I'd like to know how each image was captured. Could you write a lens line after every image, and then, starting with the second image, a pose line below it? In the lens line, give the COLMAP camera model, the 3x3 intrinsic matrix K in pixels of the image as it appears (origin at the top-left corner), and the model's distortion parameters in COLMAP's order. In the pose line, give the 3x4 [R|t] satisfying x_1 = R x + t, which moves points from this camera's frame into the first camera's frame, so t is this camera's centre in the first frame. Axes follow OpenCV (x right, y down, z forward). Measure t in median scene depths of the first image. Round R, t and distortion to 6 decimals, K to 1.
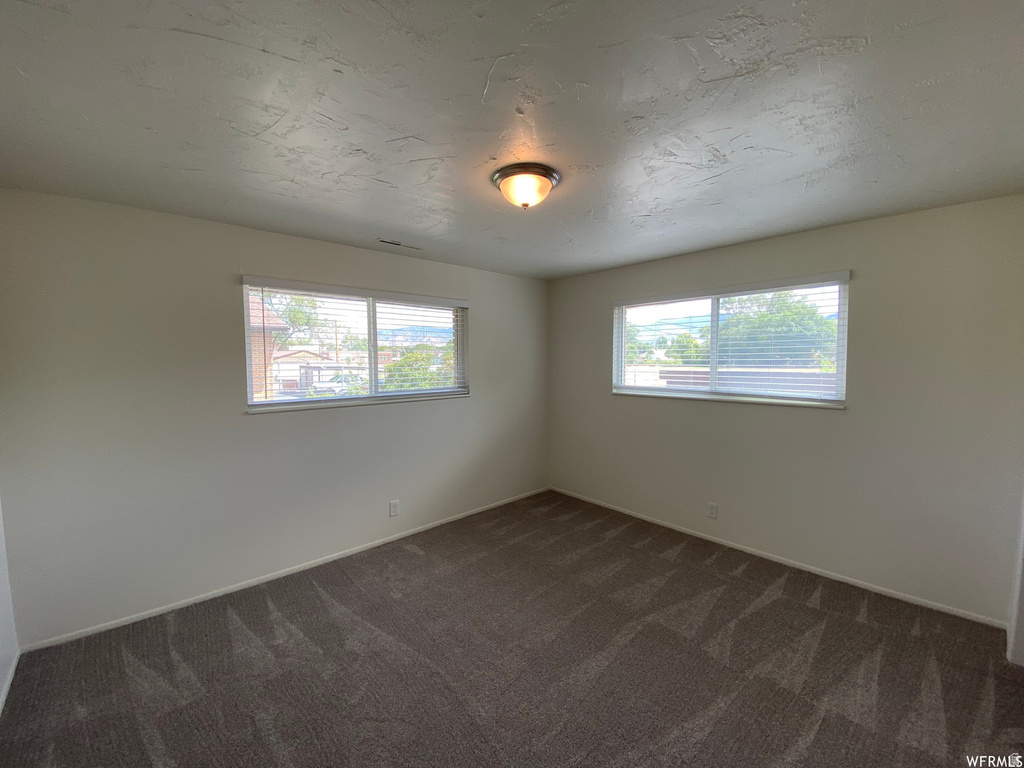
lens RADIAL K [[416.8, 0, 510.3], [0, 416.8, 385.3], [0, 0, 1]] dist [0.016443, -0.017717]
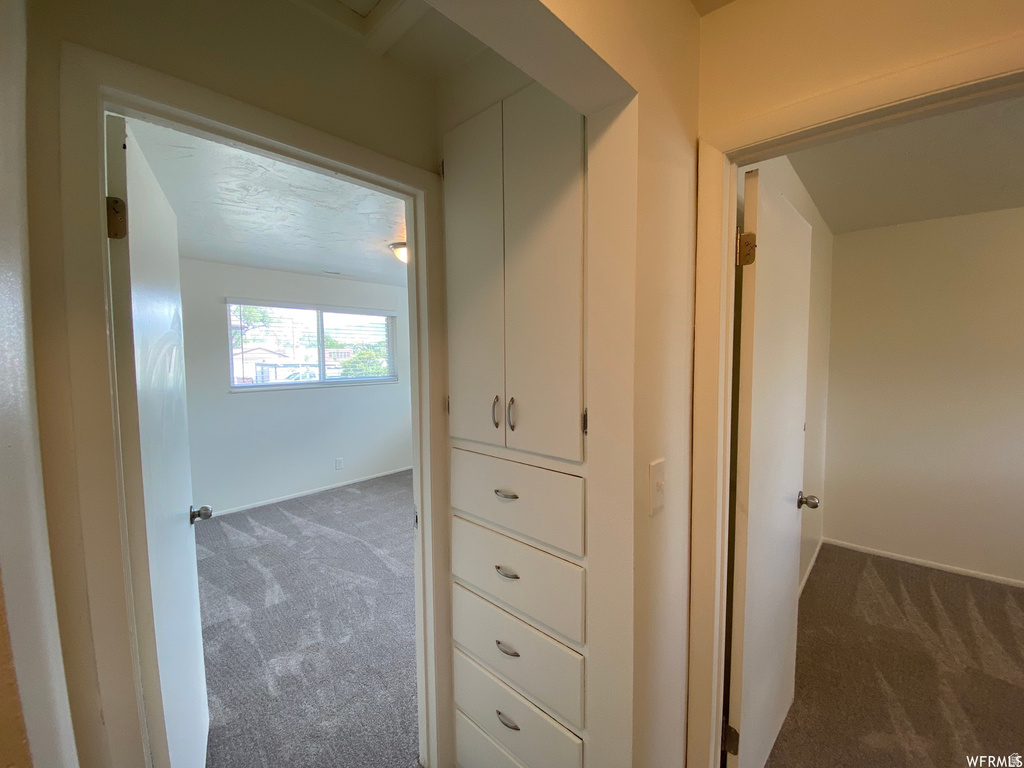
lens RADIAL K [[416.8, 0, 511.2], [0, 416.8, 385.4], [0, 0, 1]] dist [0.016443, -0.017717]
pose [[0.996357, -0.009407, 0.084757, 0.171450], [0.008736, 0.999928, 0.008283, 0.031217], [-0.084829, -0.007512, 0.996367, -0.414371]]
